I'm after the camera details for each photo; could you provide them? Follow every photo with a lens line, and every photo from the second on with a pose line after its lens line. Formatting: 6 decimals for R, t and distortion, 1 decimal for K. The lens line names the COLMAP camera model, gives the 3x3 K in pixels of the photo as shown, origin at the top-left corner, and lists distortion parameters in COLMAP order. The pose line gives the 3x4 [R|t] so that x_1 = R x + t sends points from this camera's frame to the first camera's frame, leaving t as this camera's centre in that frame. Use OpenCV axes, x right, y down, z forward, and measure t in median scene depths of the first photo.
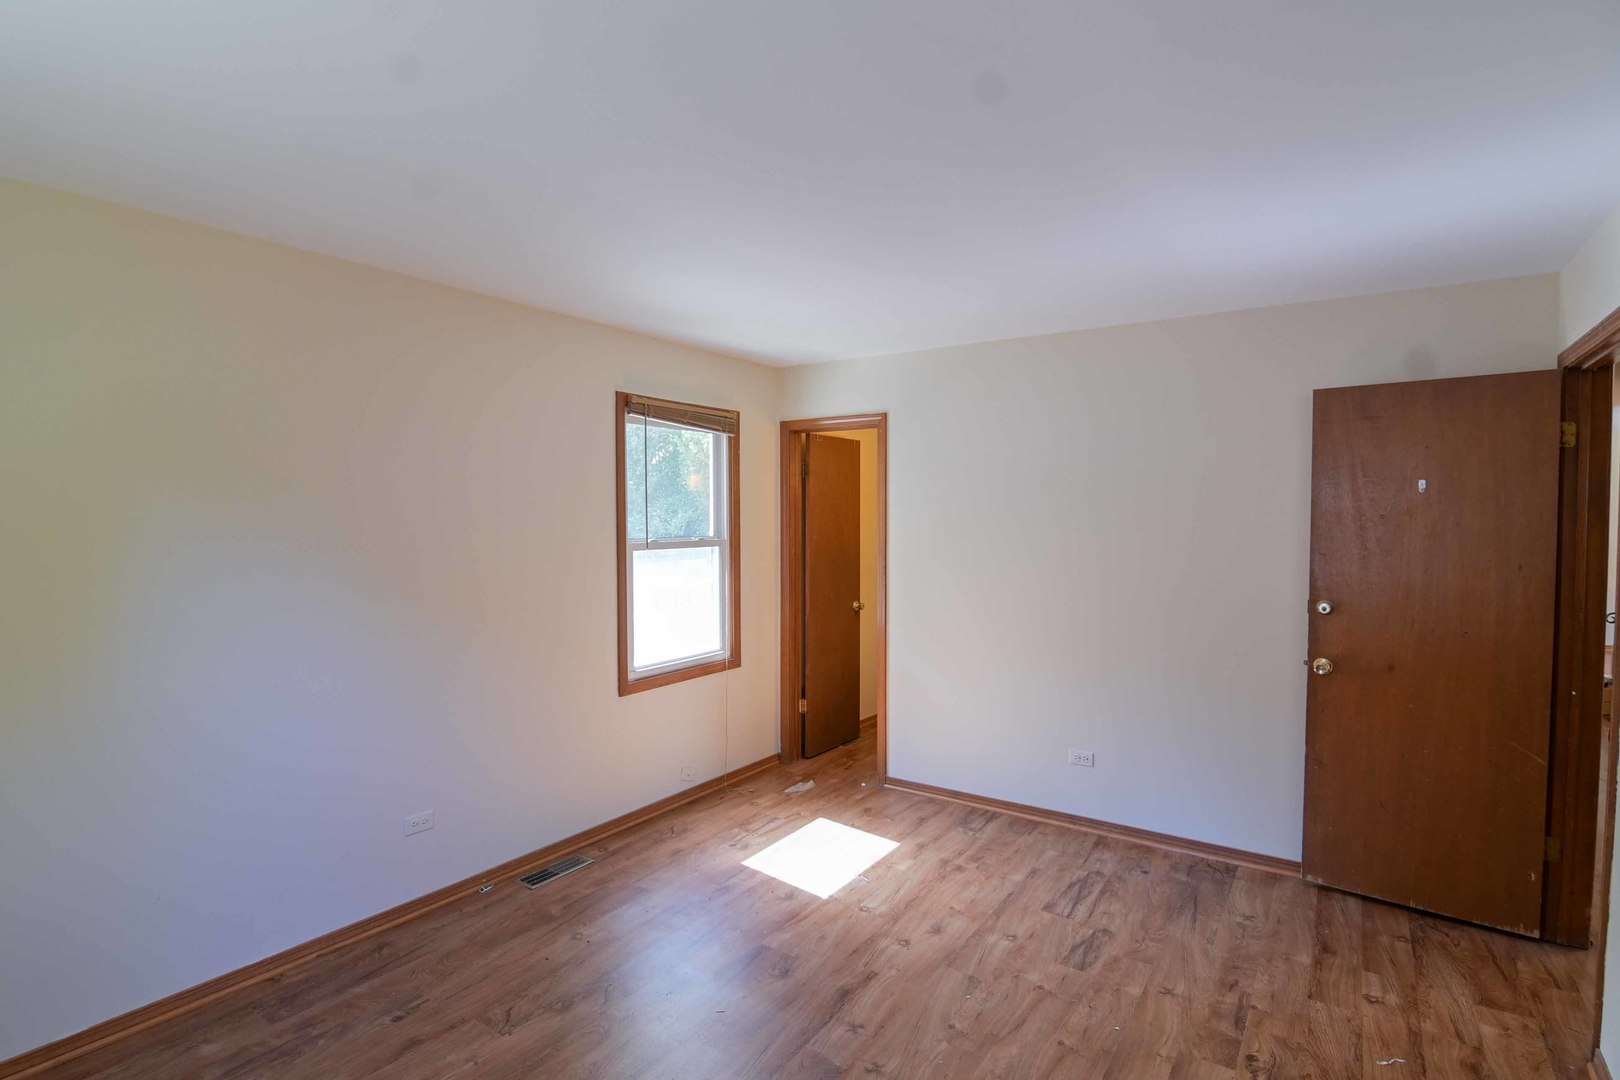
lens RADIAL K [[801.5, 0, 811.3], [0, 801.5, 543.4], [0, 0, 1]] dist [-0.008059, -0.009621]
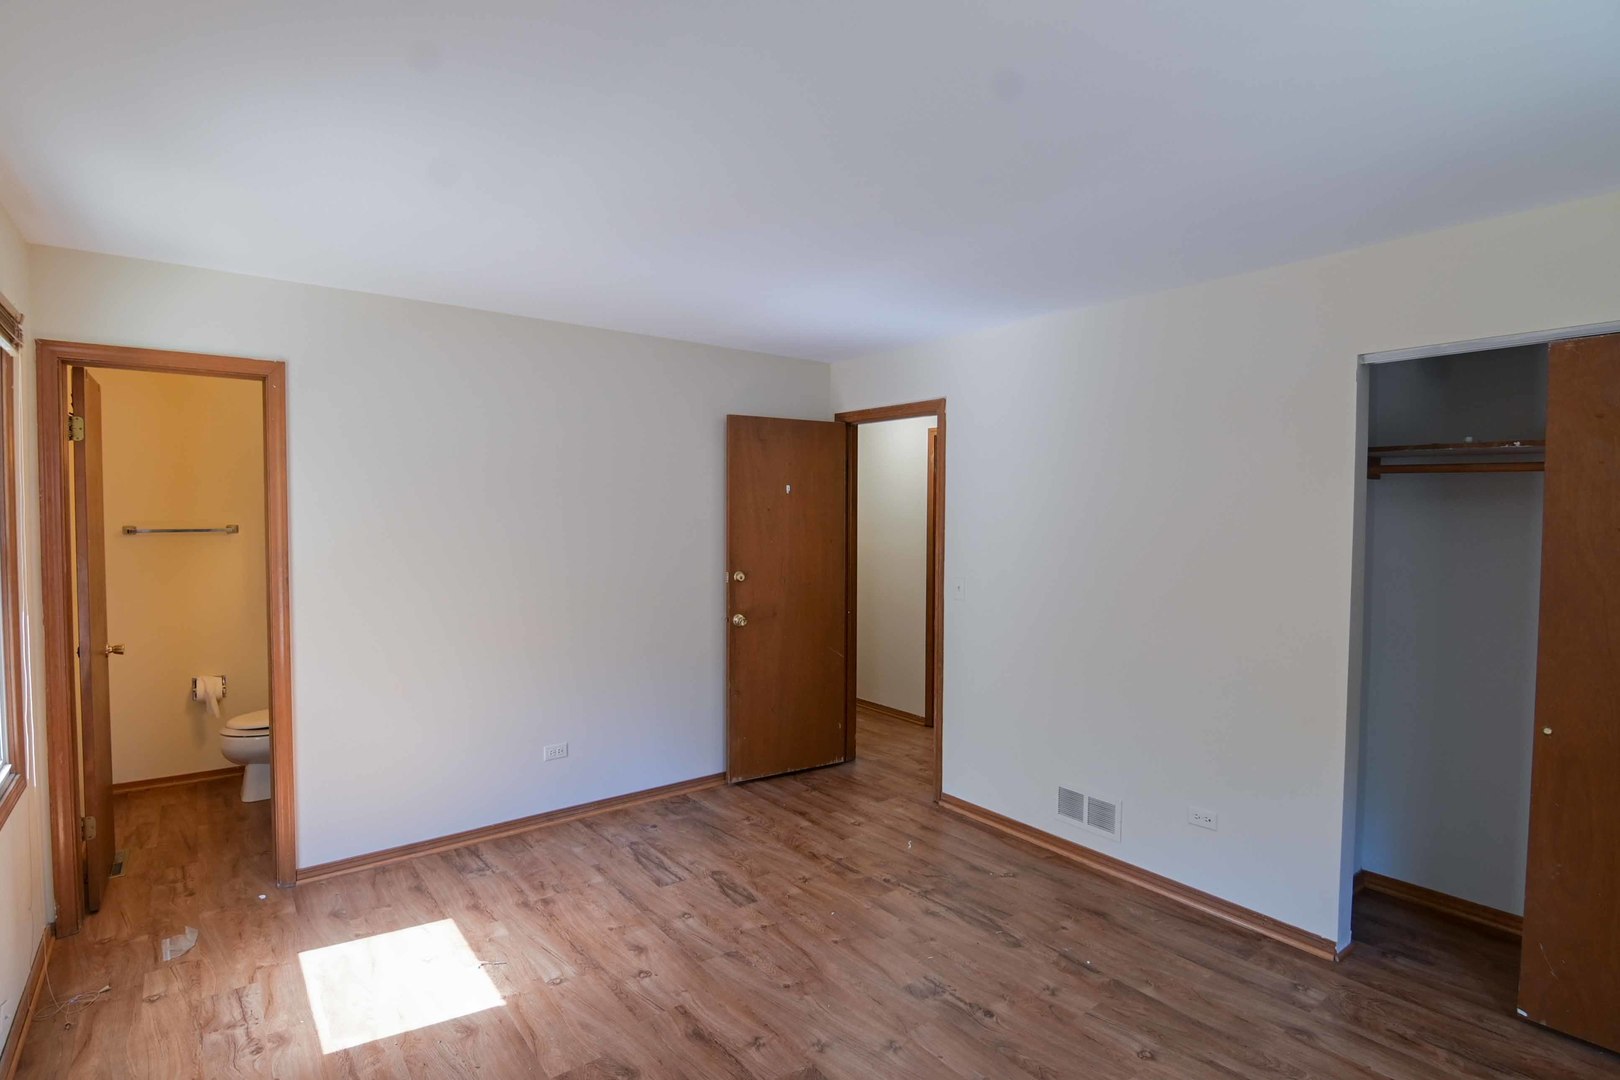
lens RADIAL K [[801.5, 0, 811.9], [0, 801.5, 530.5], [0, 0, 1]] dist [-0.008059, -0.009621]
pose [[0.296660, -0.026753, 0.954608, -0.603714], [0.026863, 0.999446, 0.019662, -0.020715], [-0.954605, 0.019811, 0.297214, 0.465406]]
